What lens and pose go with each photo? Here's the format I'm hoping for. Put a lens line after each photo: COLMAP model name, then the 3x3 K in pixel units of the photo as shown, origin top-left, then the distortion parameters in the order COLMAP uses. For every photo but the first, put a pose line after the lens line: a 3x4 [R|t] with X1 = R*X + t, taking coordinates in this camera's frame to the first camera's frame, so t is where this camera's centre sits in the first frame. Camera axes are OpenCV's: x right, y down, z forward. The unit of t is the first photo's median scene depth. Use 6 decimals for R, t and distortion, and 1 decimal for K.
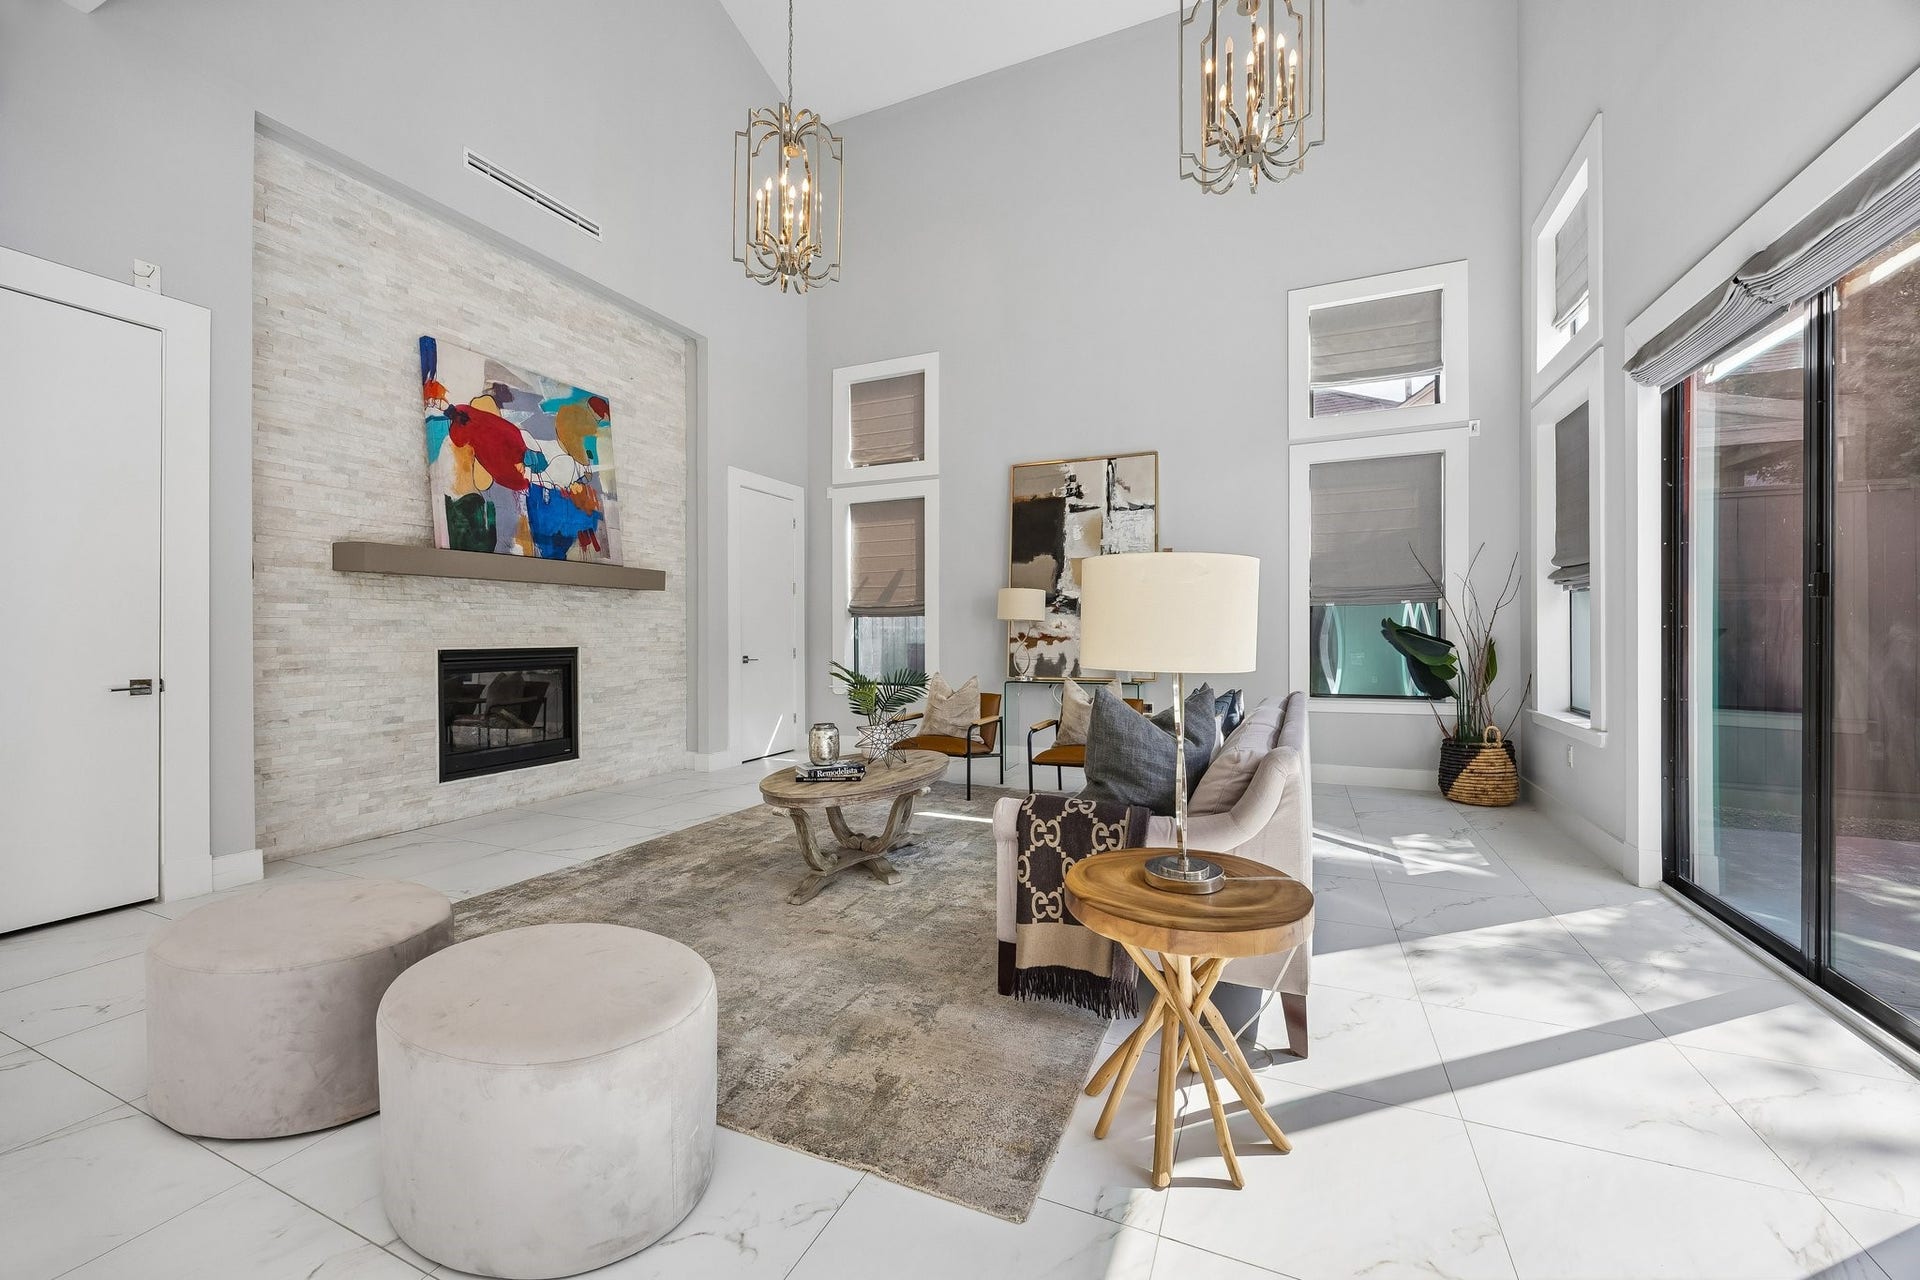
lens RADIAL K [[733.9, 0, 965.5], [0, 733.9, 637.2], [0, 0, 1]] dist [-0.000277, -0.000396]
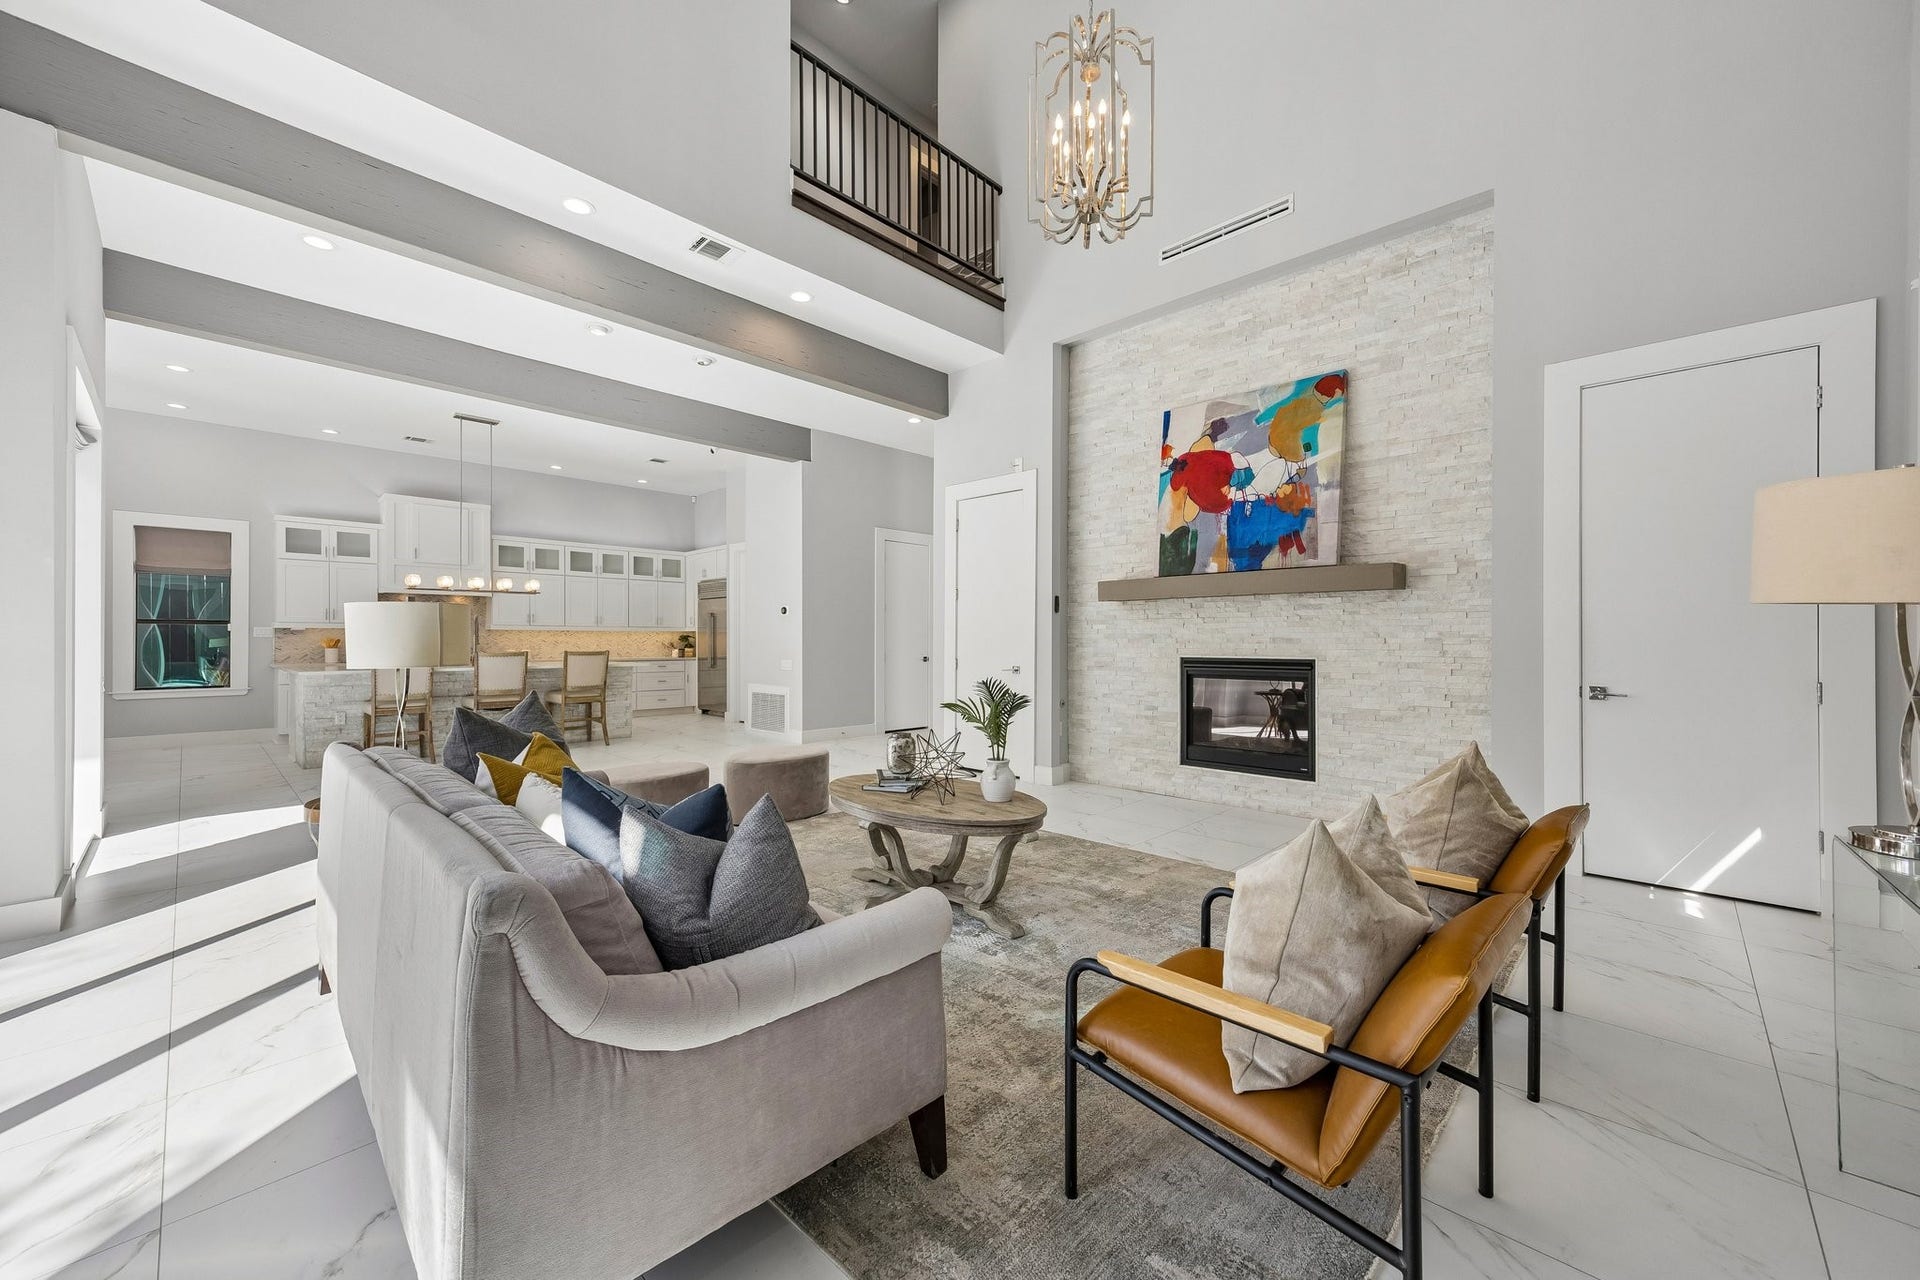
lens RADIAL K [[733.9, 0, 965.5], [0, 733.9, 637.2], [0, 0, 1]] dist [-0.000277, -0.000396]
pose [[-0.342165, -0.002095, -0.939638, 0.529193], [-0.004783, 0.999988, -0.000487, -0.013149], [0.939628, 0.004328, -0.342171, 1.003224]]
